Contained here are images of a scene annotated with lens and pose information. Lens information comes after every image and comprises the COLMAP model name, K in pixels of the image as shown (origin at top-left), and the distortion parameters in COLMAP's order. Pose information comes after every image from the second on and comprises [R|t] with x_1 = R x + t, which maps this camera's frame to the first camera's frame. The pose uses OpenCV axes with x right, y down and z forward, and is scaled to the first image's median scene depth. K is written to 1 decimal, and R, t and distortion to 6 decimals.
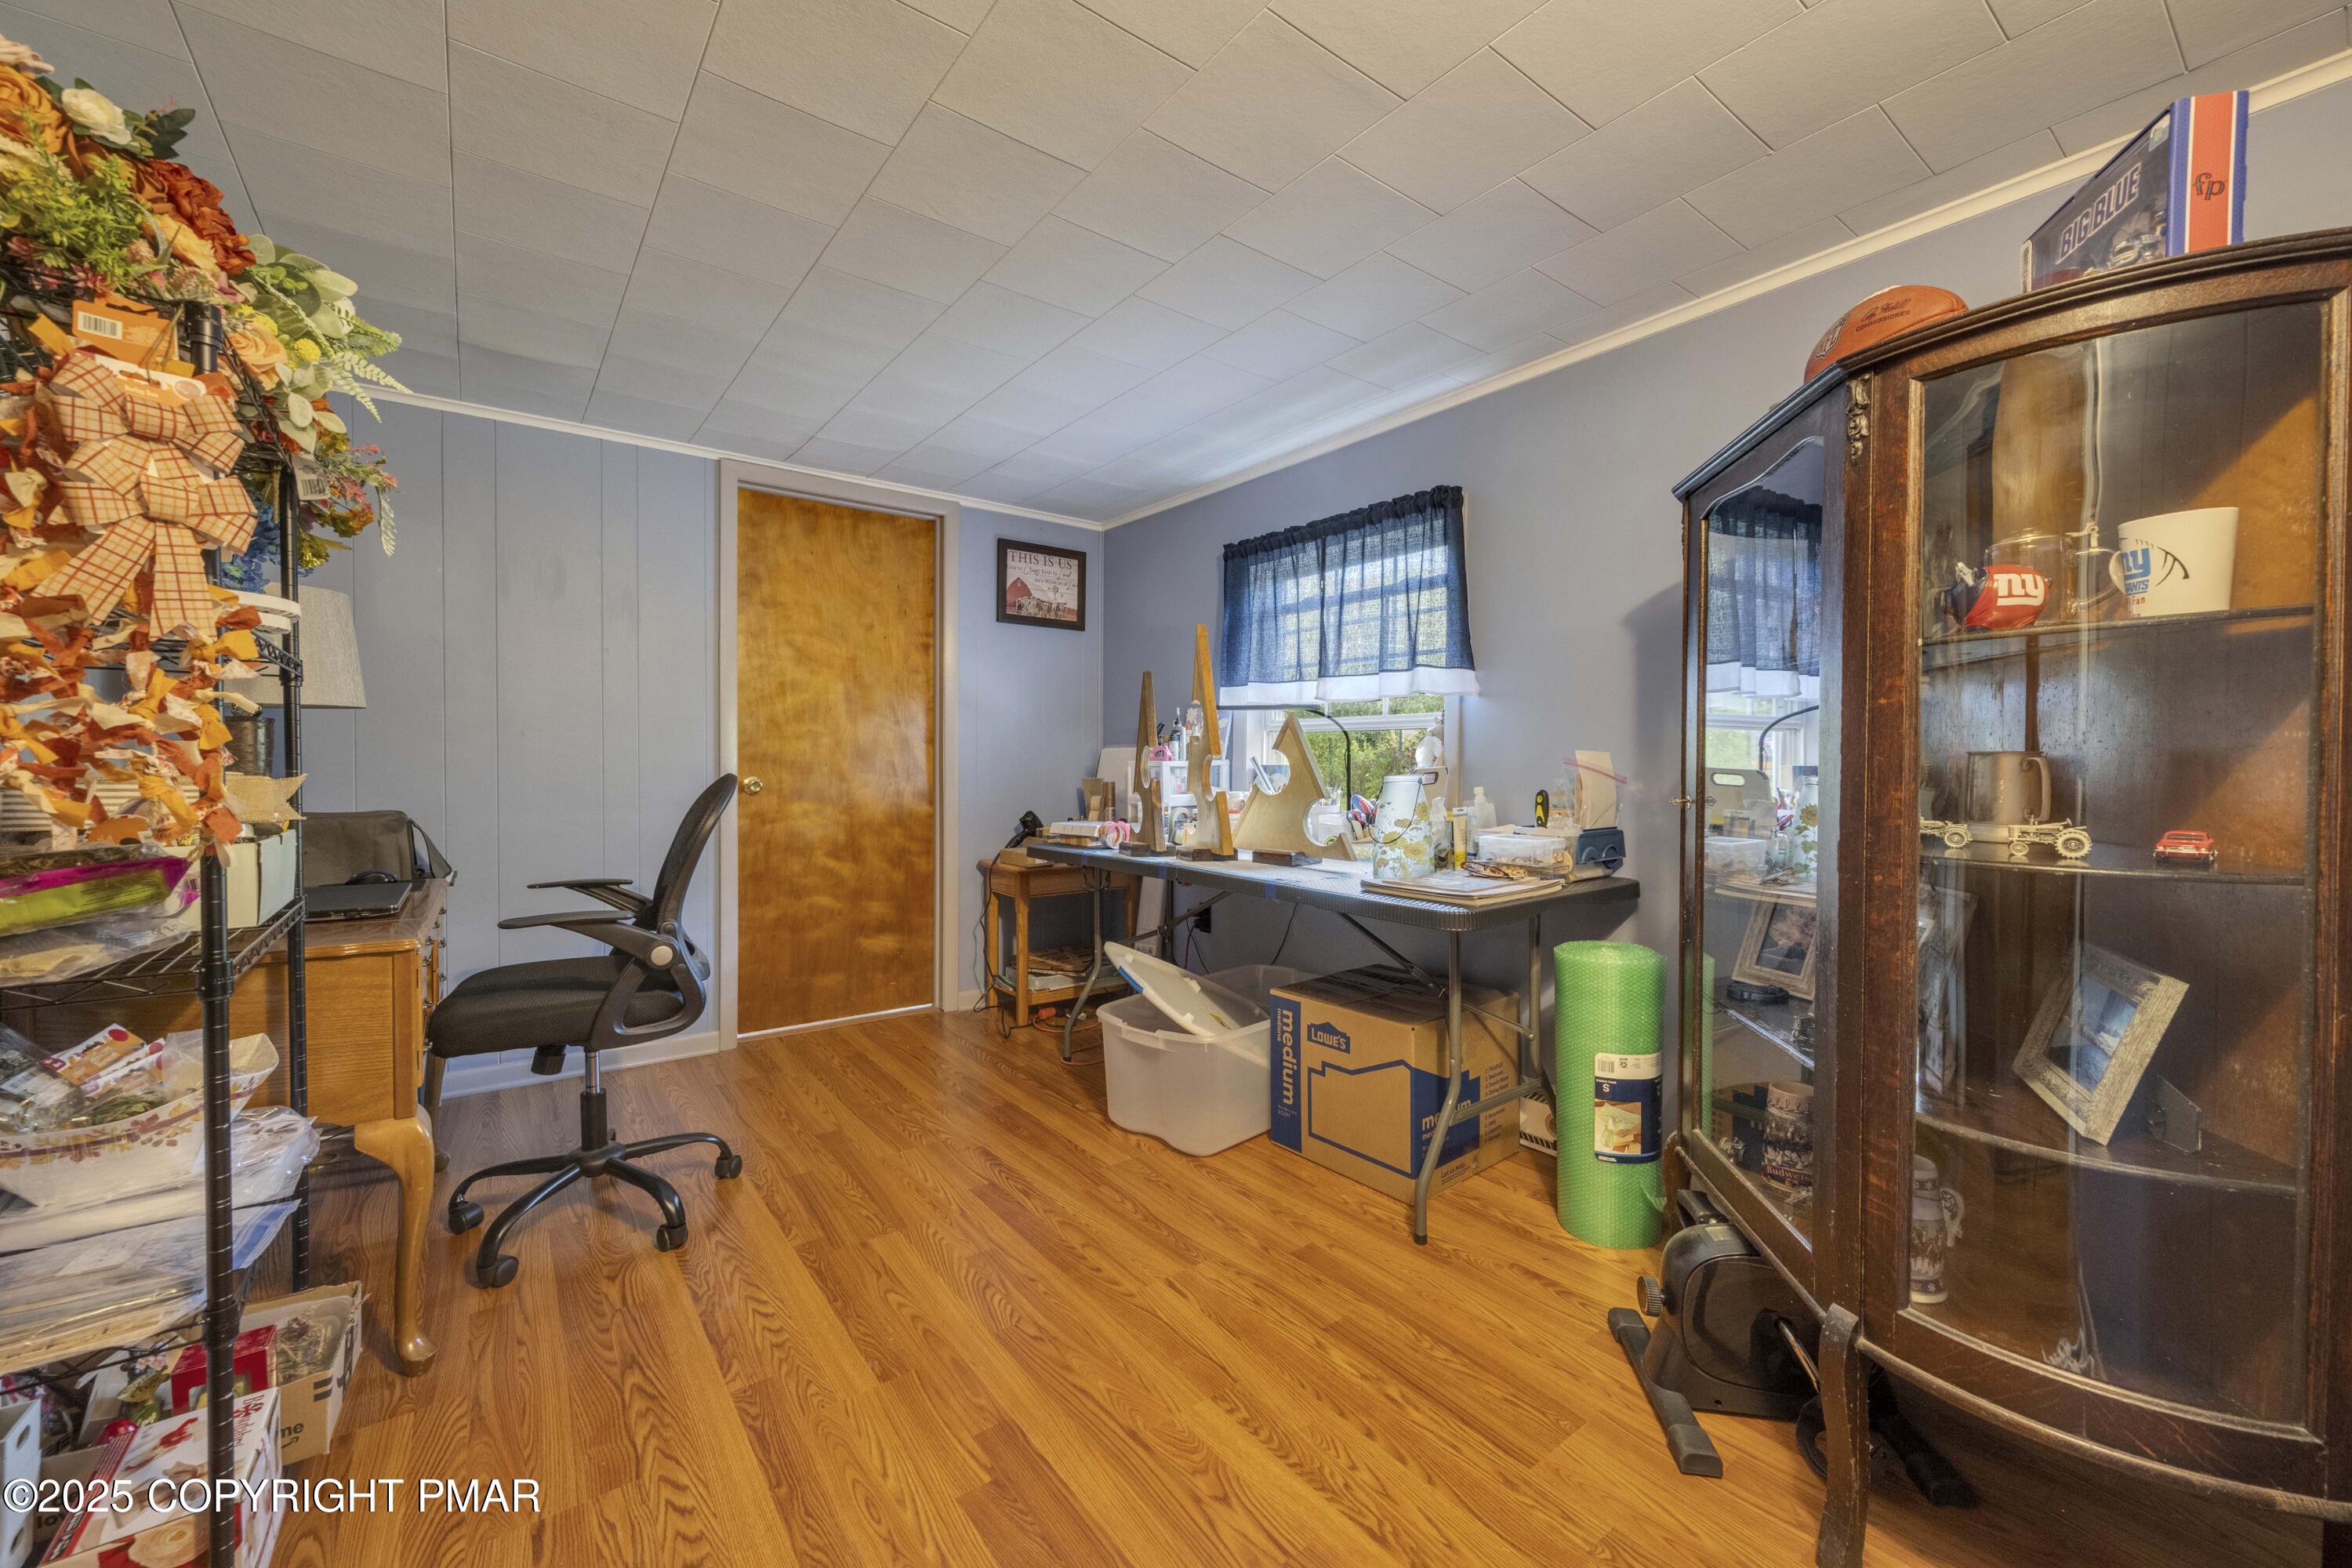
lens RADIAL K [[926.7, 0, 1173.5], [0, 926.7, 785.6], [0, 0, 1]] dist [-0.002606, -0.000277]
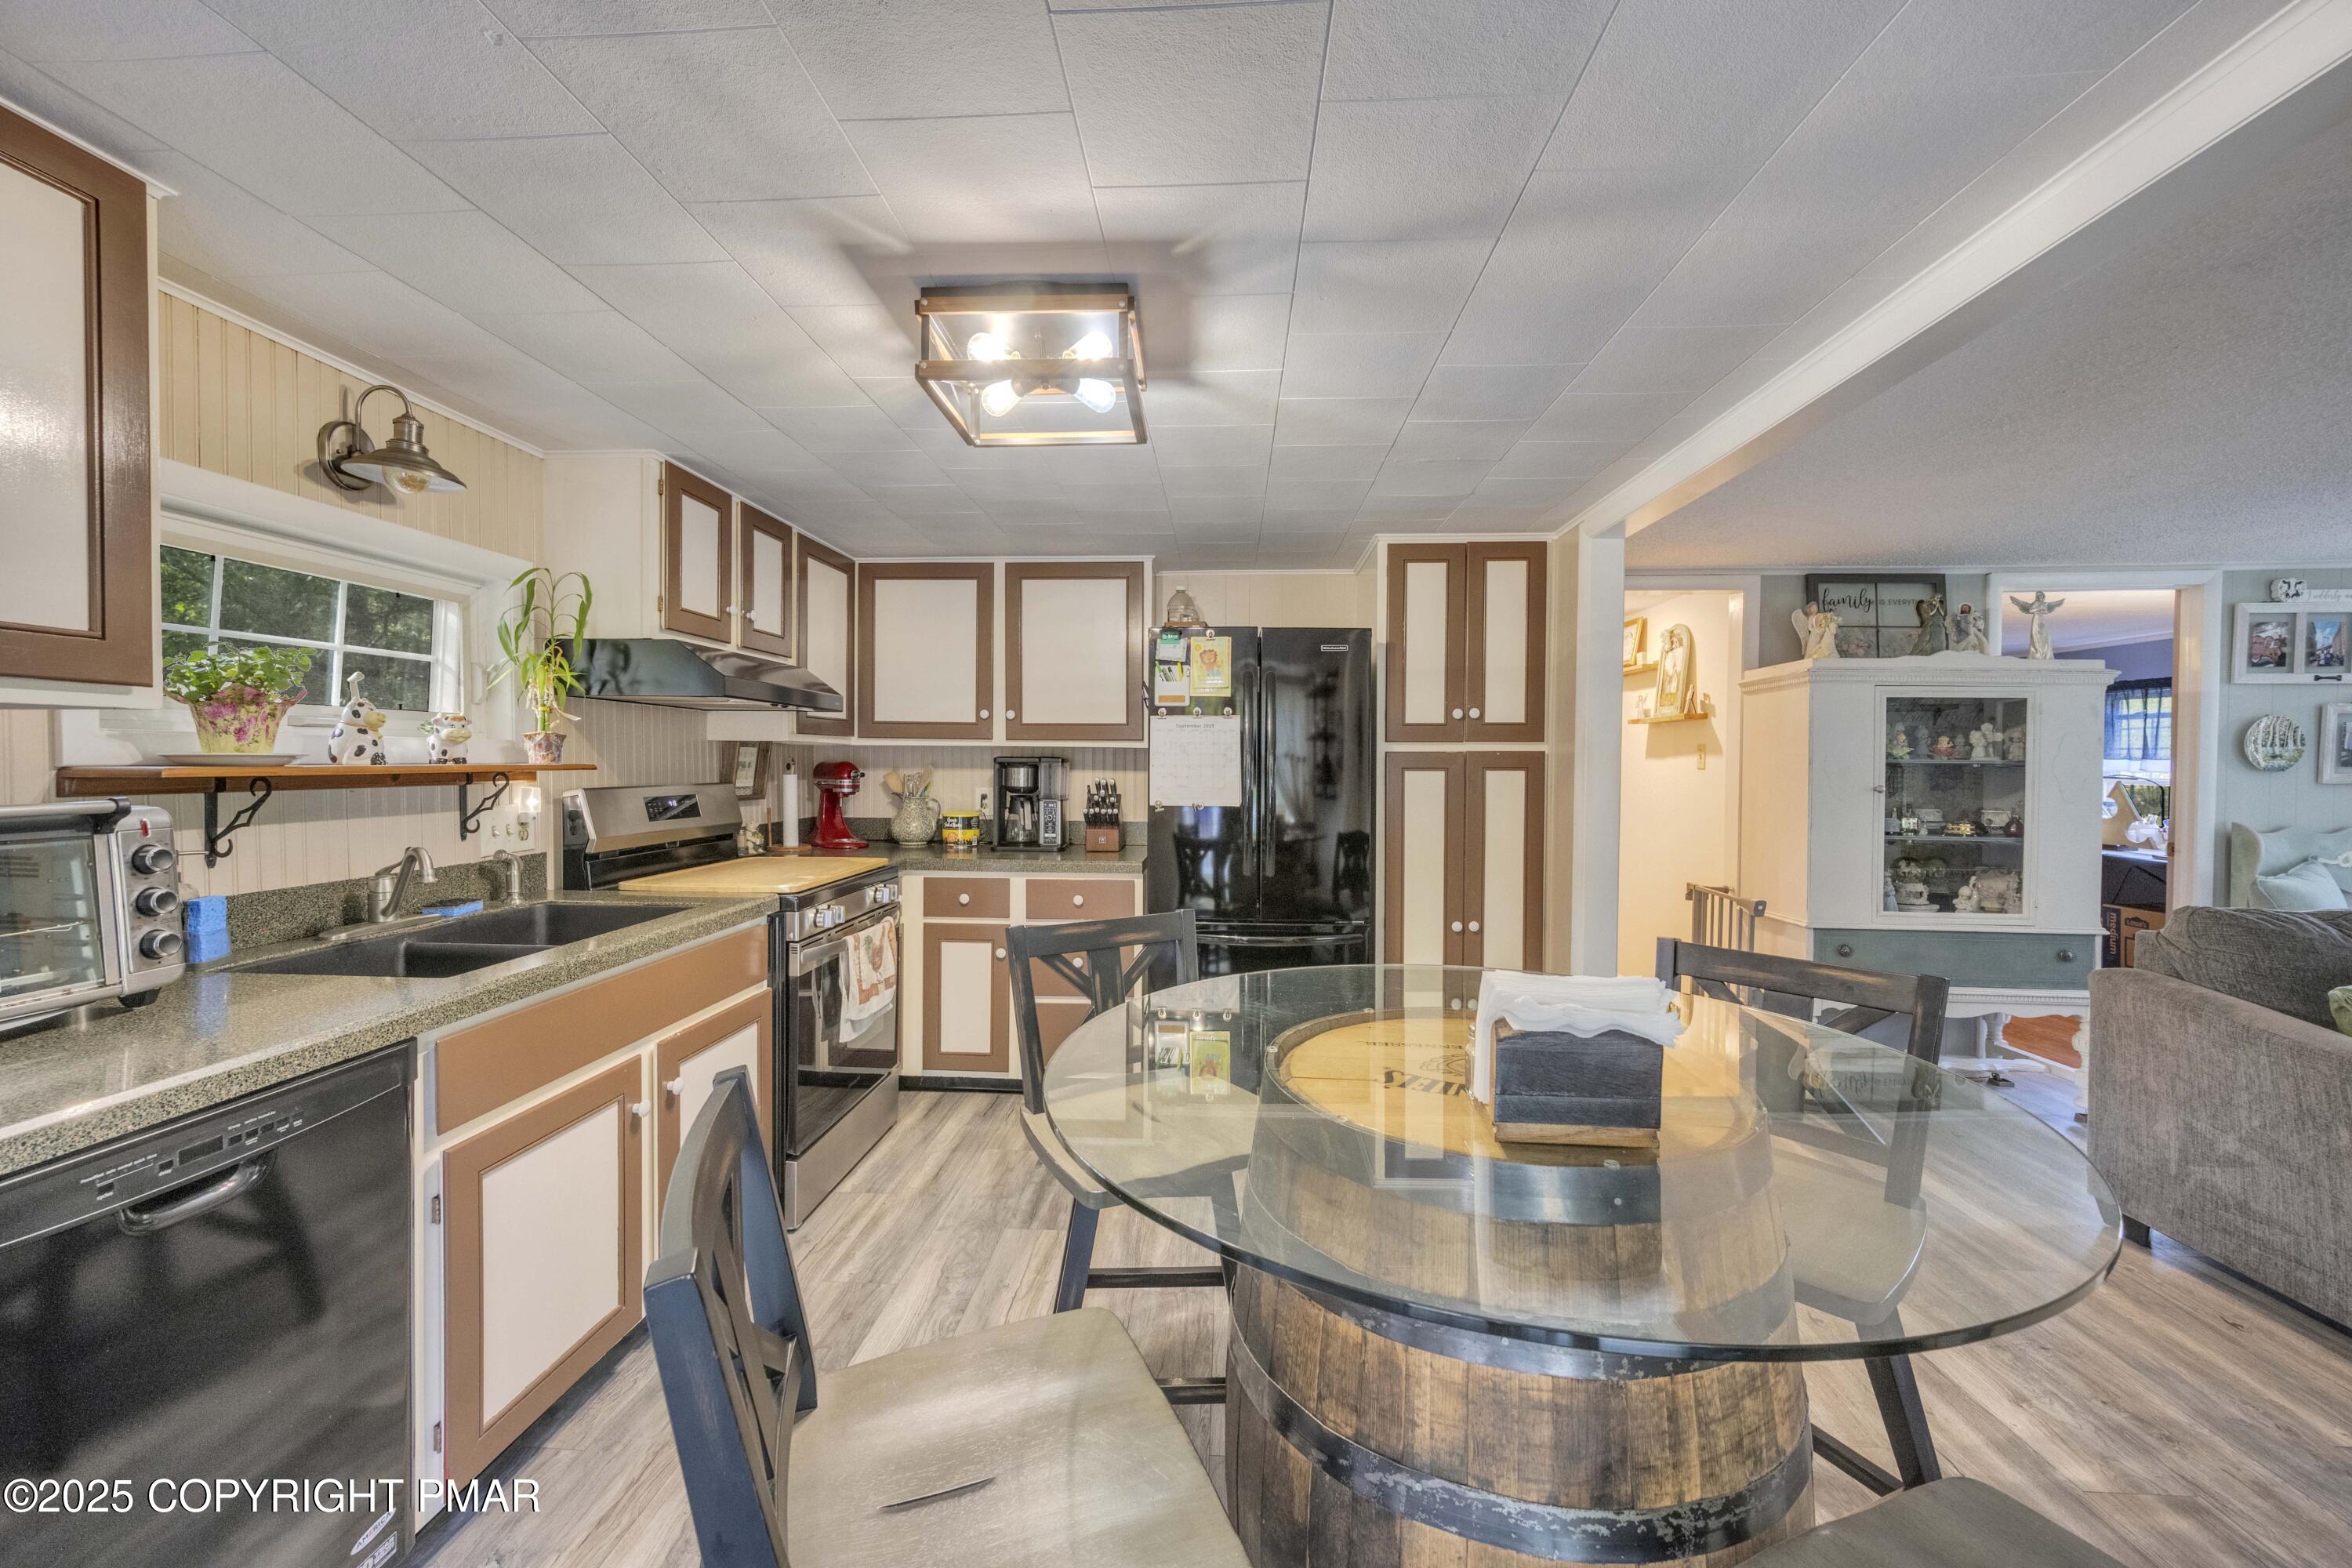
lens RADIAL K [[926.7, 0, 1180.7], [0, 926.7, 778.7], [0, 0, 1]] dist [-0.002606, -0.000277]
pose [[0.764219, 0.005367, -0.644934, -0.133134], [-0.005561, 0.999983, 0.001732, -0.063831], [0.644933, 0.002263, 0.764236, -1.774155]]
